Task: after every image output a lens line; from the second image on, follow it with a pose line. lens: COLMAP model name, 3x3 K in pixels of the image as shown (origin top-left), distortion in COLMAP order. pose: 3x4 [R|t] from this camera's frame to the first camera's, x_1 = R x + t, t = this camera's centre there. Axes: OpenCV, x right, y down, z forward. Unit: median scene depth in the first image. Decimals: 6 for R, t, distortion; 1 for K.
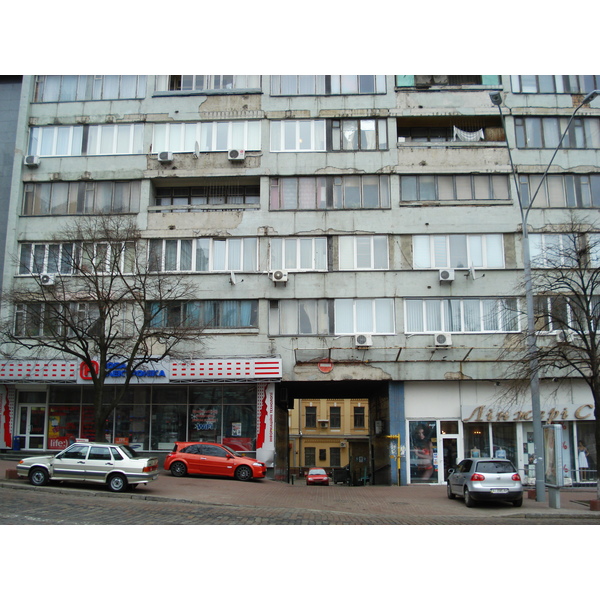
lens RADIAL K [[664.9, 0, 299.9], [0, 664.9, 293.0], [0, 0, 1]] dist [-0.084648, 0.000229]
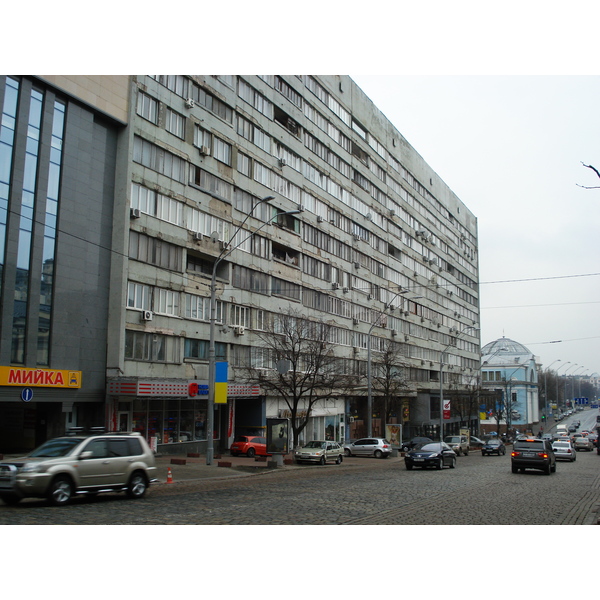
lens RADIAL K [[683.0, 0, 299.2], [0, 683.0, 298.9], [0, 0, 1]] dist [-0.053892, -0.138527]
pose [[0.408266, 0.133139, 0.903102, -1.404881], [-0.187172, 0.980497, -0.059934, -0.026849], [-0.893468, -0.144566, 0.425224, 0.166212]]
